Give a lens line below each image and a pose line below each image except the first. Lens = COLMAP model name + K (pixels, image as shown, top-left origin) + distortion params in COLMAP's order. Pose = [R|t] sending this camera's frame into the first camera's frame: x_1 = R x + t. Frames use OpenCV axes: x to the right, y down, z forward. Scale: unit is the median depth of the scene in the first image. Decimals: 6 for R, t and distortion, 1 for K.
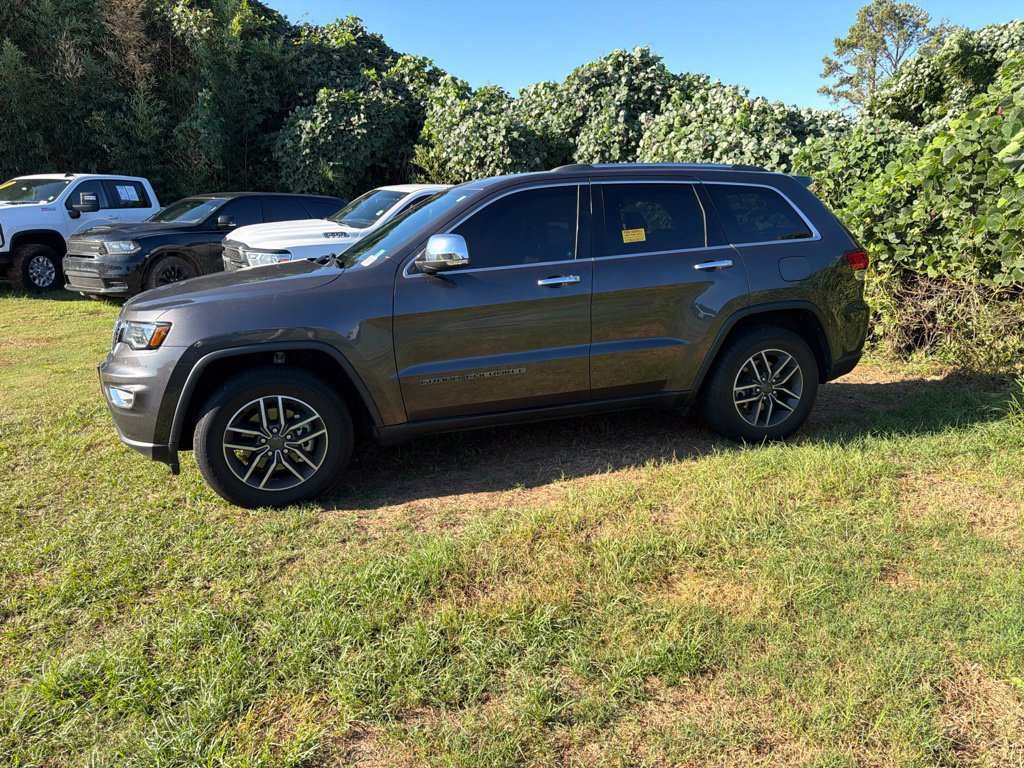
lens RADIAL K [[720.5, 0, 512.0], [0, 720.5, 385.5], [0, 0, 1]] dist [0.035318, -0.036528]
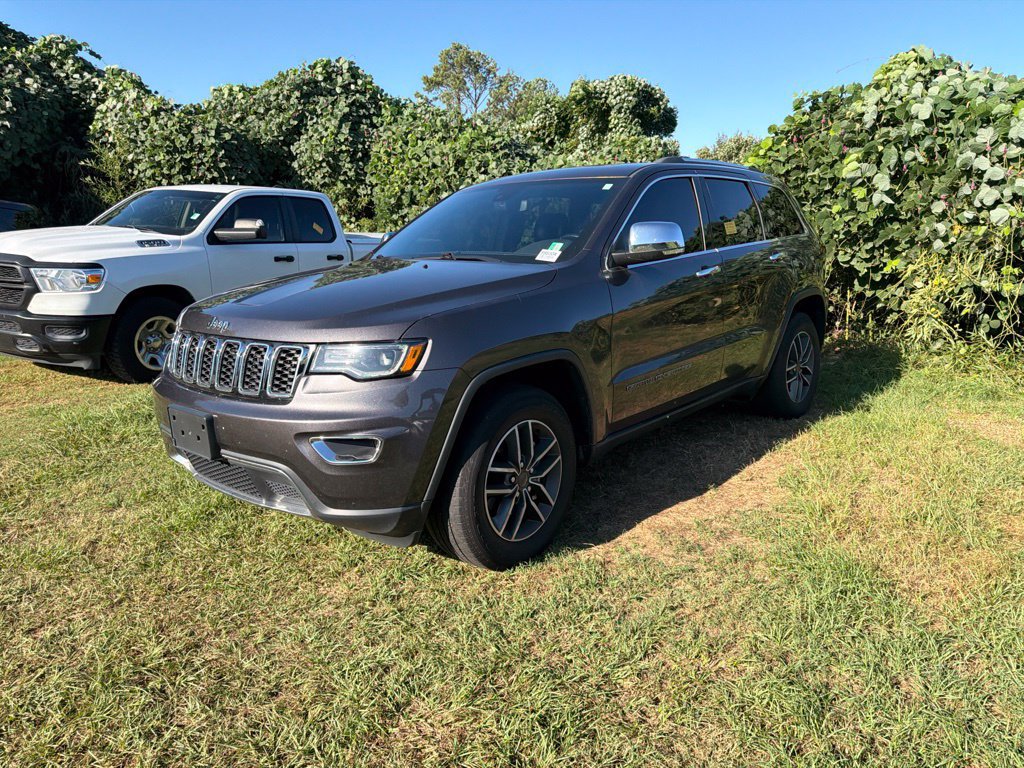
lens RADIAL K [[720.5, 0, 506.5], [0, 720.5, 379.7], [0, 0, 1]] dist [0.035318, -0.036528]
pose [[0.863778, -0.099630, 0.493924, -0.342713], [0.117143, 0.993105, -0.004541, -0.013855], [-0.490066, 0.061782, 0.869493, 0.145601]]
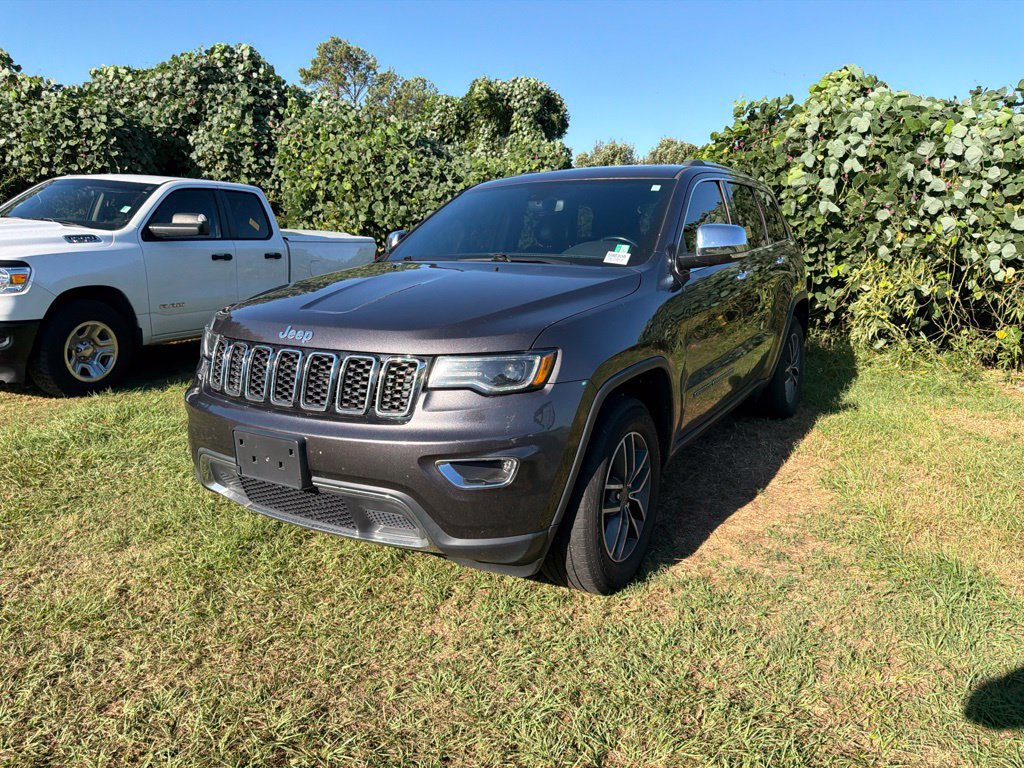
lens RADIAL K [[720.5, 0, 507.4], [0, 720.5, 374.7], [0, 0, 1]] dist [0.035318, -0.036528]
pose [[0.767370, -0.110417, 0.631626, -0.417411], [0.134628, 0.990849, 0.009653, -0.032904], [-0.626912, 0.077627, 0.775214, 0.227534]]
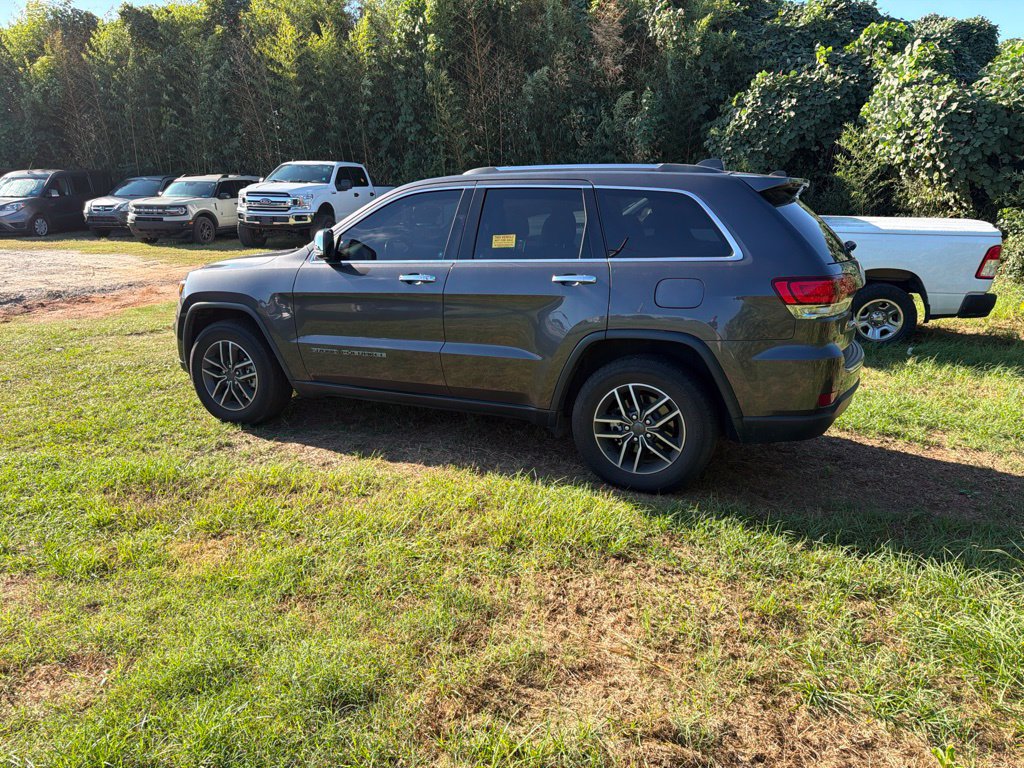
lens RADIAL K [[720.5, 0, 513.7], [0, 720.5, 386.2], [0, 0, 1]] dist [0.035318, -0.036528]
pose [[0.729352, 0.190277, -0.657146, 0.464649], [-0.173957, 0.980554, 0.090849, -0.056719], [0.661653, 0.048054, 0.748269, 0.151873]]
